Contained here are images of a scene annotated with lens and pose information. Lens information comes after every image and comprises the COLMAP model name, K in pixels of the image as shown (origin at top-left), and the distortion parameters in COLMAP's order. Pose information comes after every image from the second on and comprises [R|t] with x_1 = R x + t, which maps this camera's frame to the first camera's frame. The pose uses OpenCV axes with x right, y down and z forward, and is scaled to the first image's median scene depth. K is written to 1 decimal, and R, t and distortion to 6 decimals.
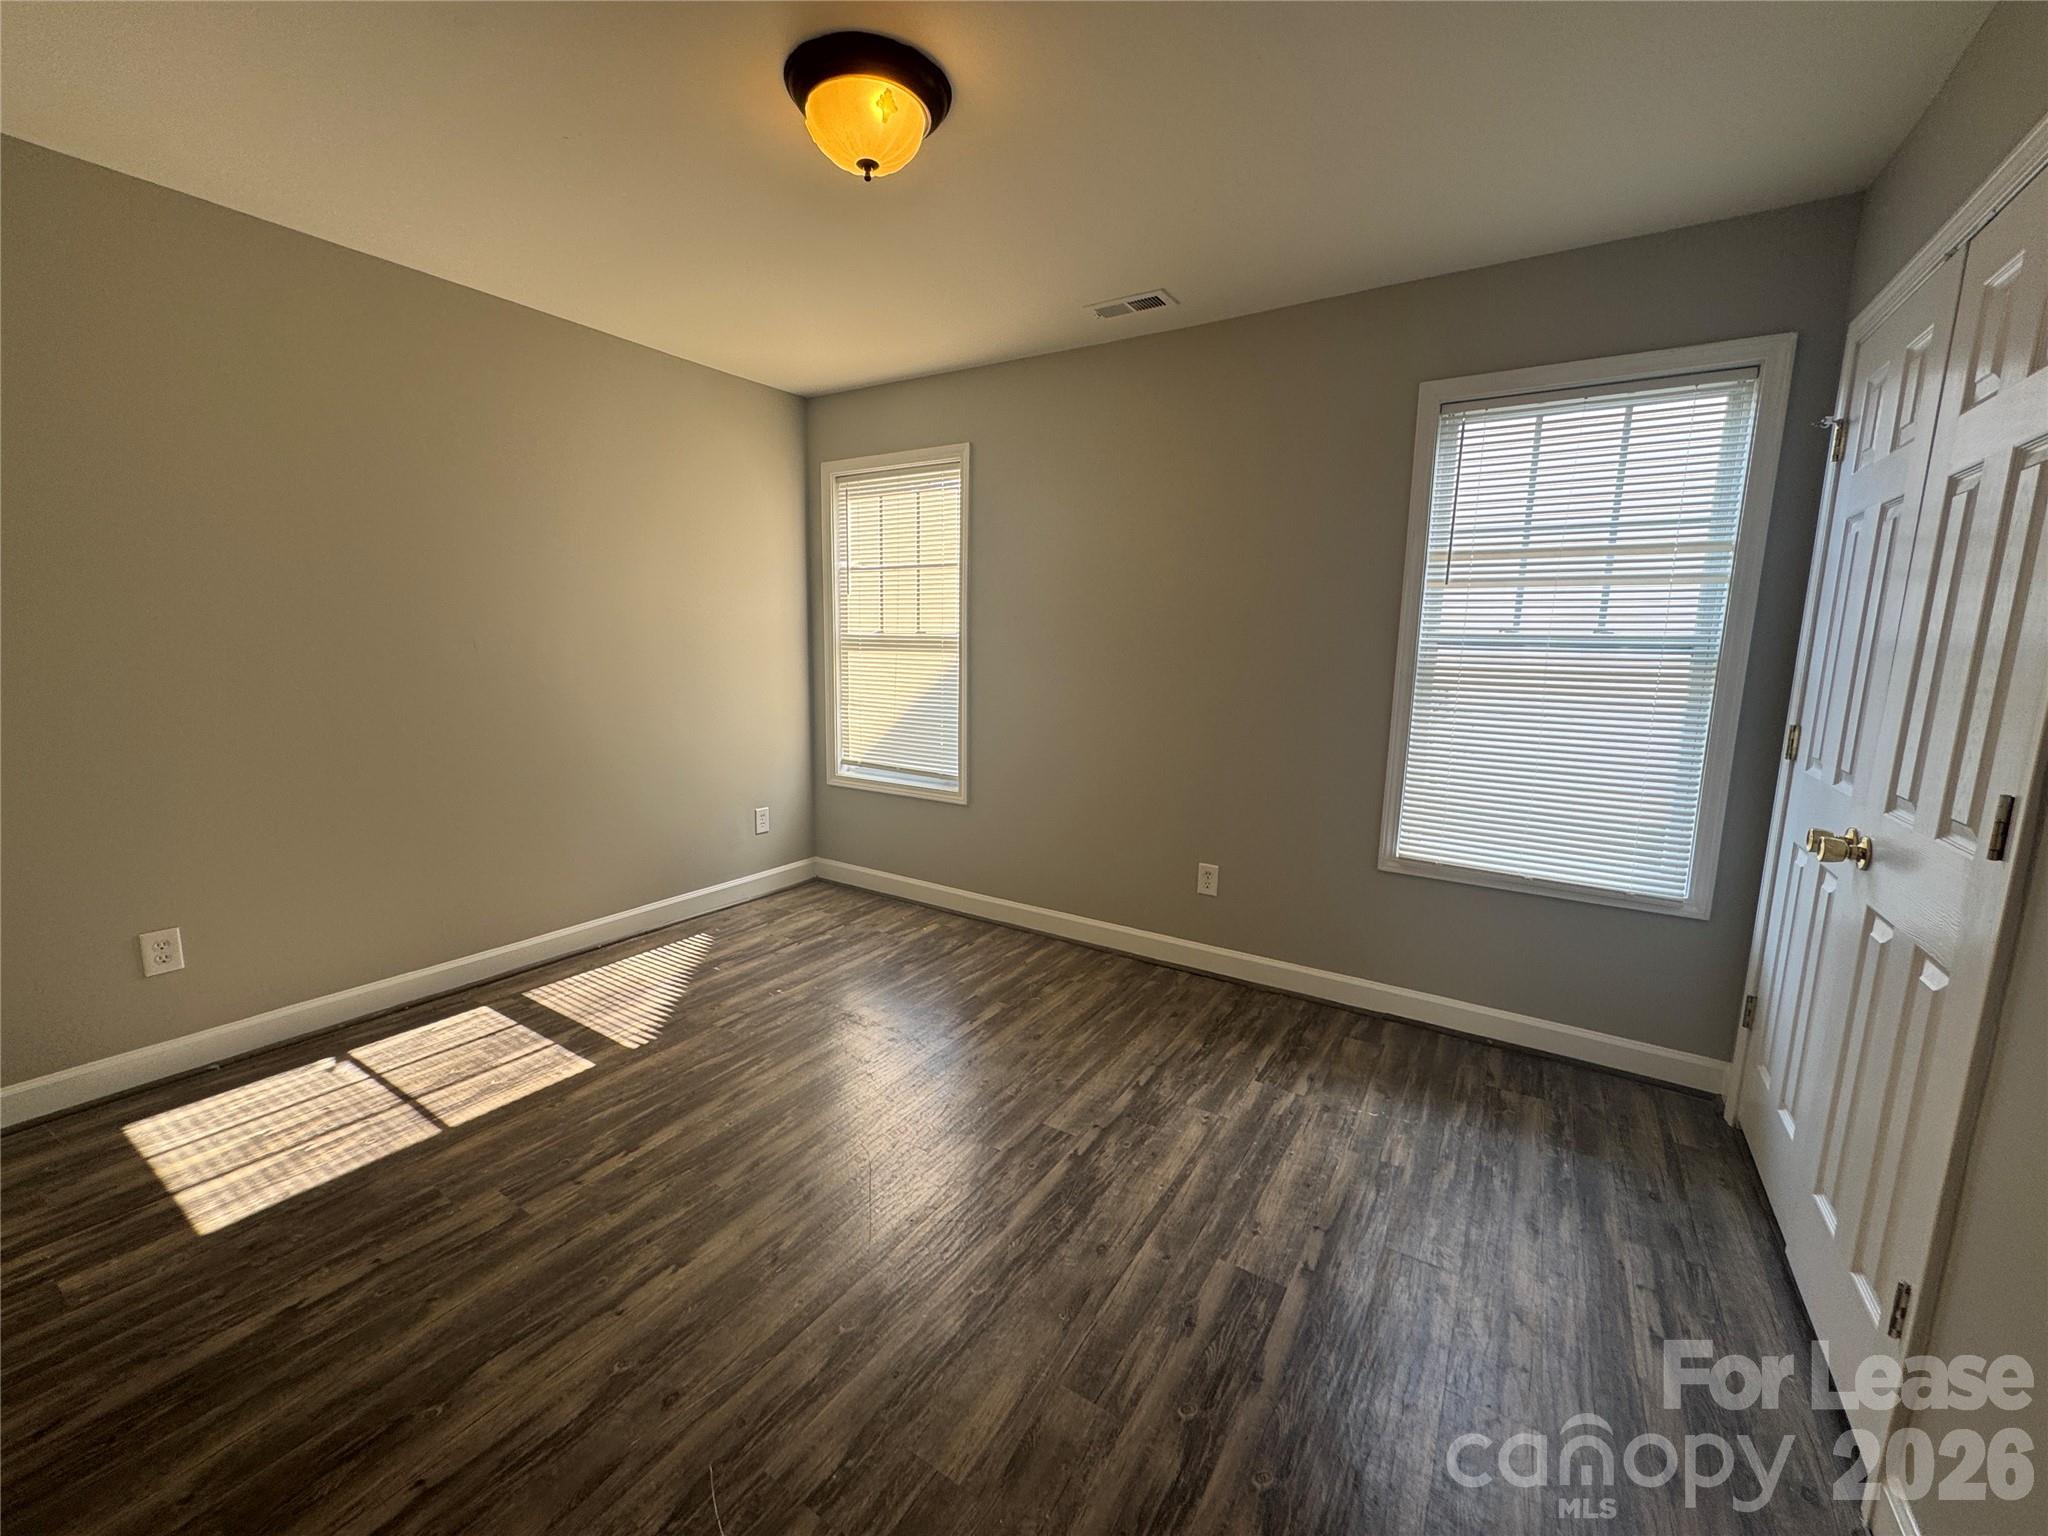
lens RADIAL K [[818.7, 0, 1024.0], [0, 818.7, 768.0], [0, 0, 1]] dist [-0.003416, 0.000187]
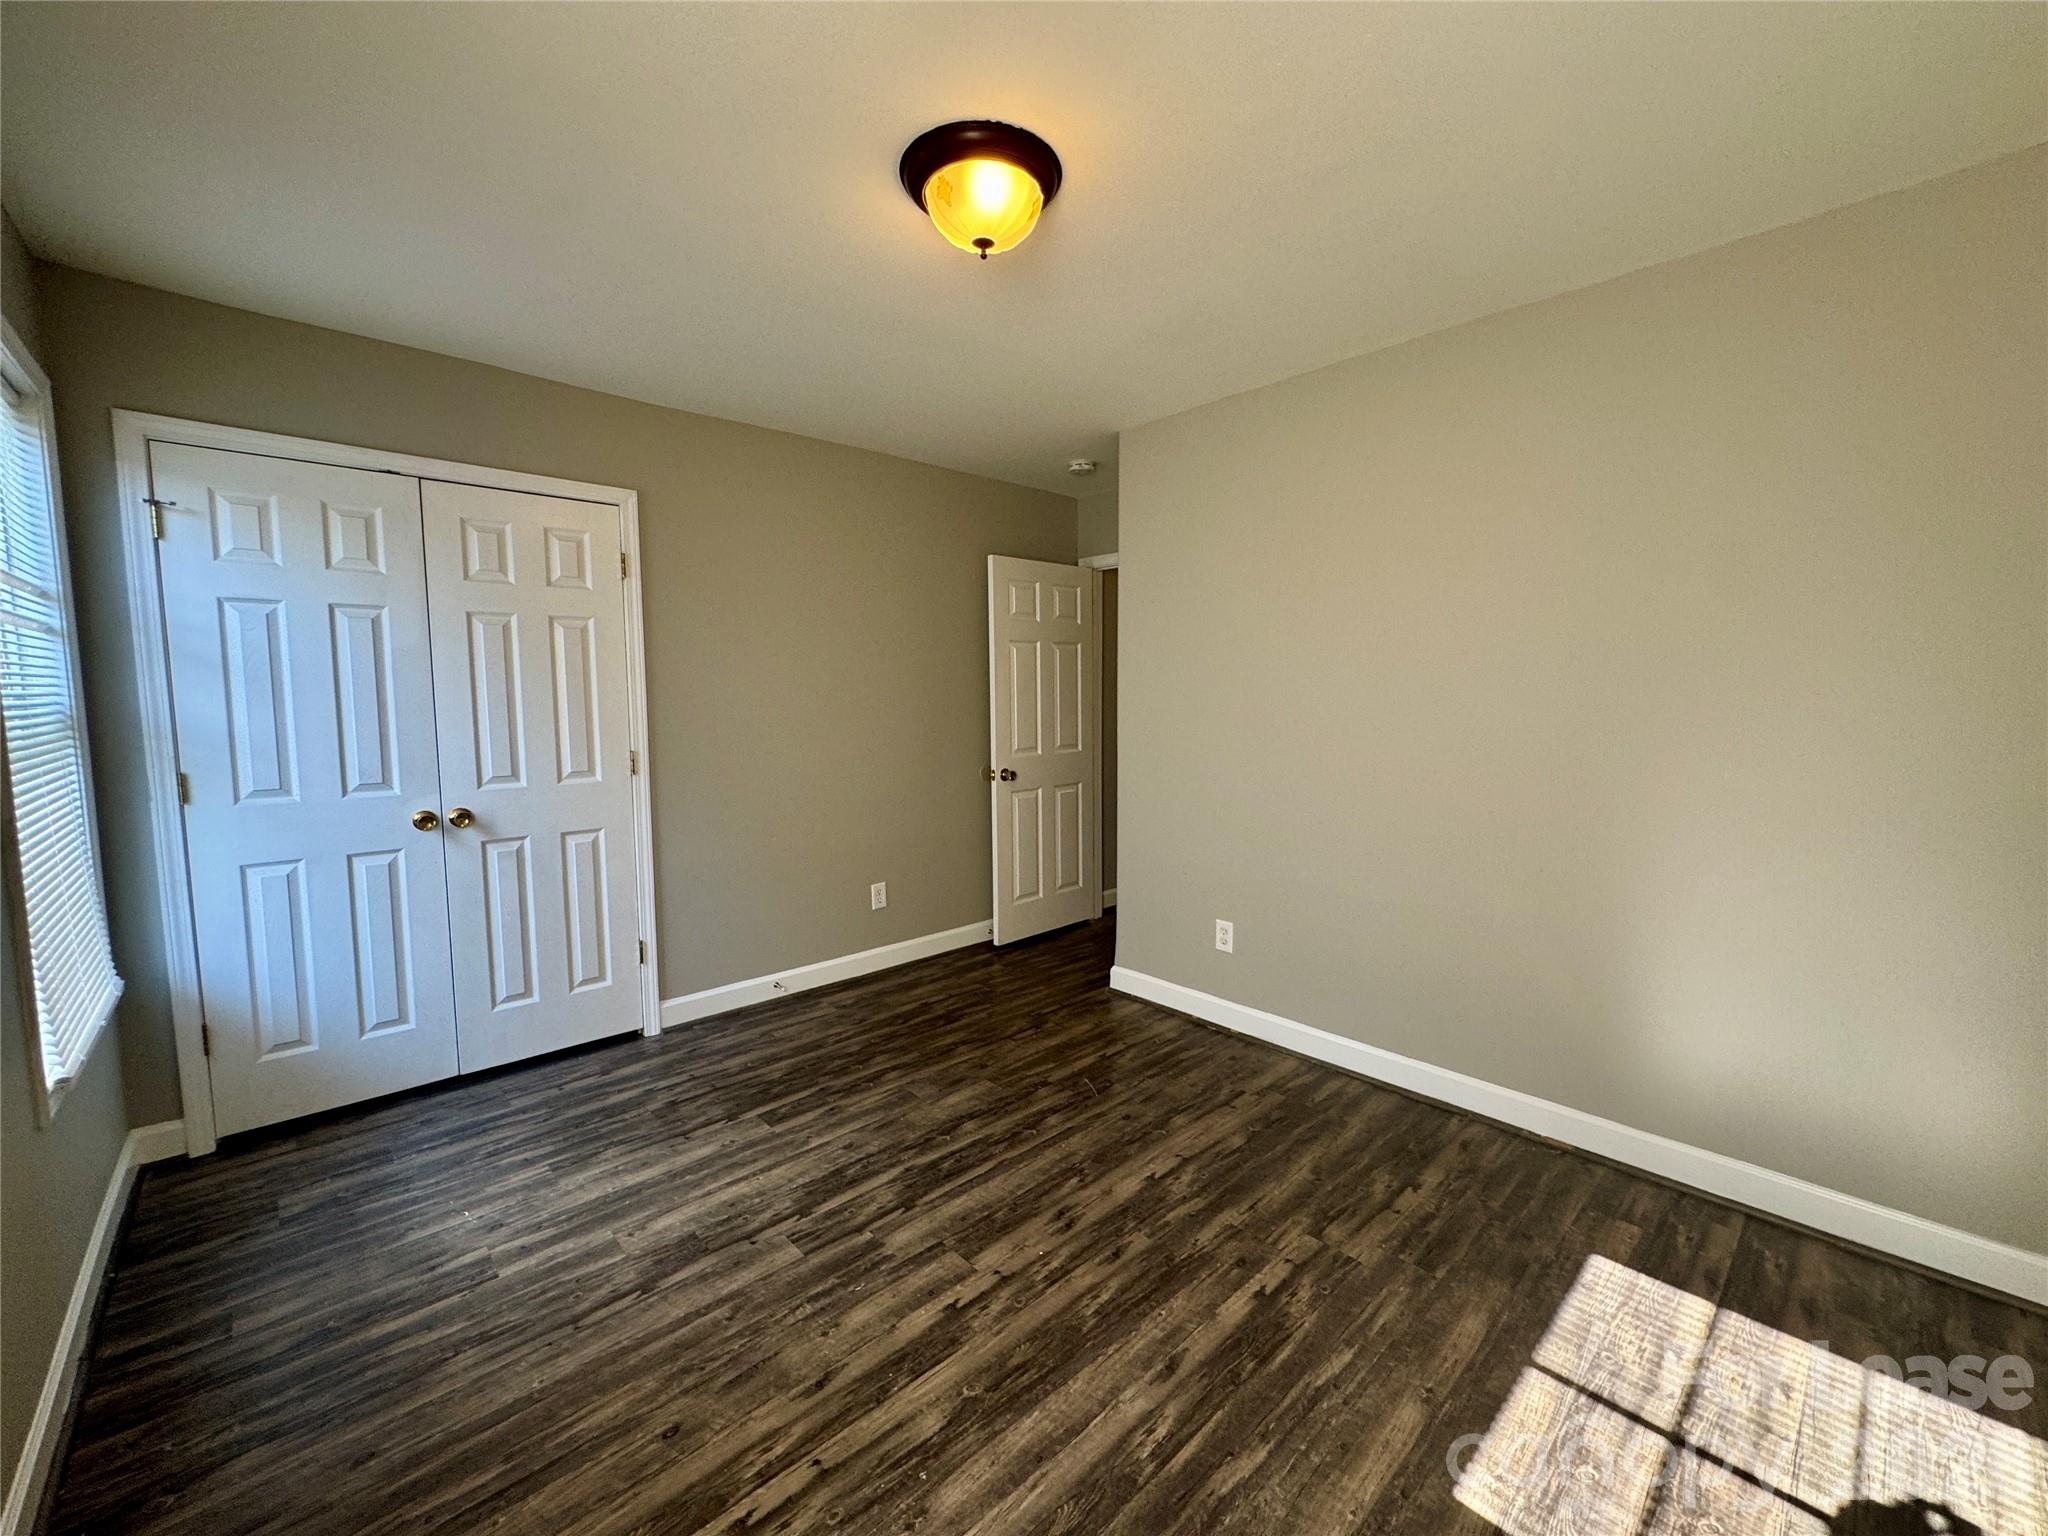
lens RADIAL K [[818.7, 0, 1024.0], [0, 818.7, 768.0], [0, 0, 1]] dist [-0.003416, 0.000187]
pose [[-0.967150, -0.039182, 0.251168, -0.432886], [0.025375, 0.968235, 0.248750, -0.303607], [-0.252936, 0.246952, -0.935435, 1.746345]]
